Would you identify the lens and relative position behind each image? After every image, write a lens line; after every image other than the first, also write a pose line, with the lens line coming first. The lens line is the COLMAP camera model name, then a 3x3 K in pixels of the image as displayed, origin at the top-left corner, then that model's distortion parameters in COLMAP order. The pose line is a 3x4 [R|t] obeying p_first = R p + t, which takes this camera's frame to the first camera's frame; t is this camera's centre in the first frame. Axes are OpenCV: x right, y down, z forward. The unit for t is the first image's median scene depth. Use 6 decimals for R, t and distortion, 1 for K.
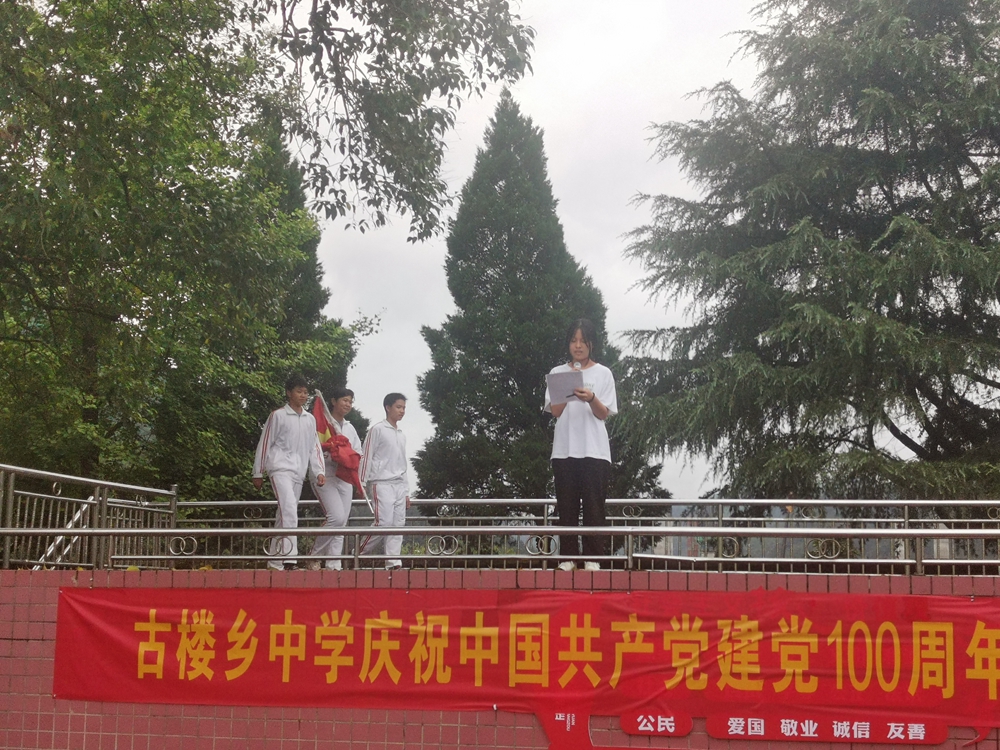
lens RADIAL K [[1667.3, 0, 500.0], [0, 1667.3, 375.0], [0, 0, 1]] dist [-0.004524, -0.045442]
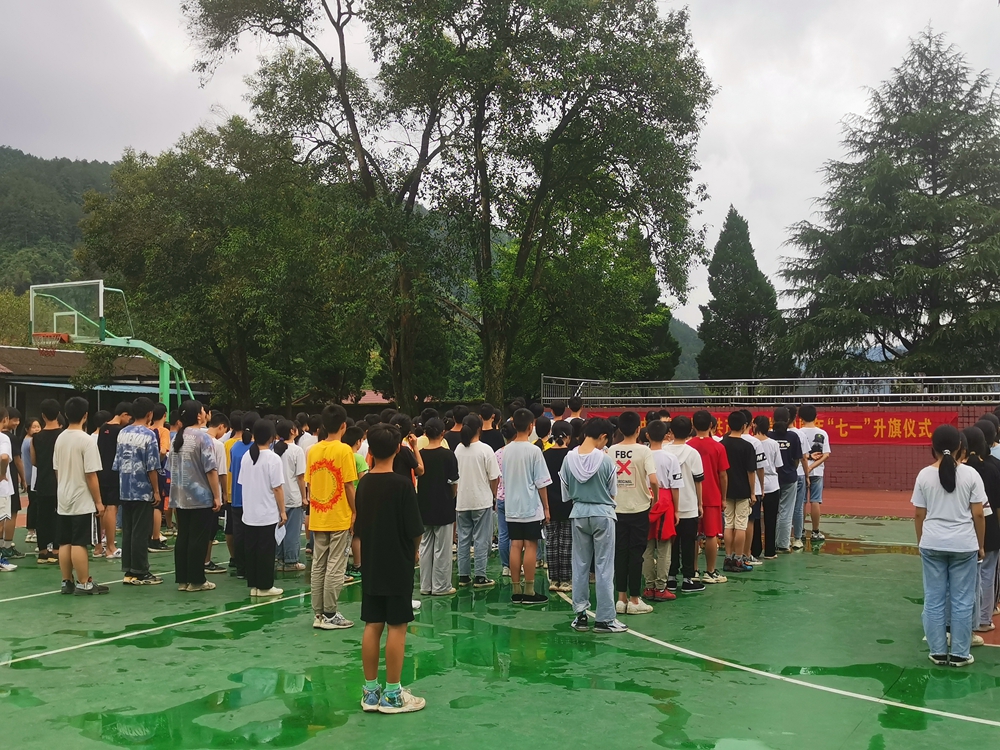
lens RADIAL K [[1073.3, 0, 500.0], [0, 1073.3, 375.0], [0, 0, 1]] dist [0.009286, 0.003840]
pose [[0.964631, -0.017150, -0.263044, 0.105795], [0.042484, 0.994951, 0.090925, -0.102006], [0.260157, -0.098884, 0.960490, -0.759432]]
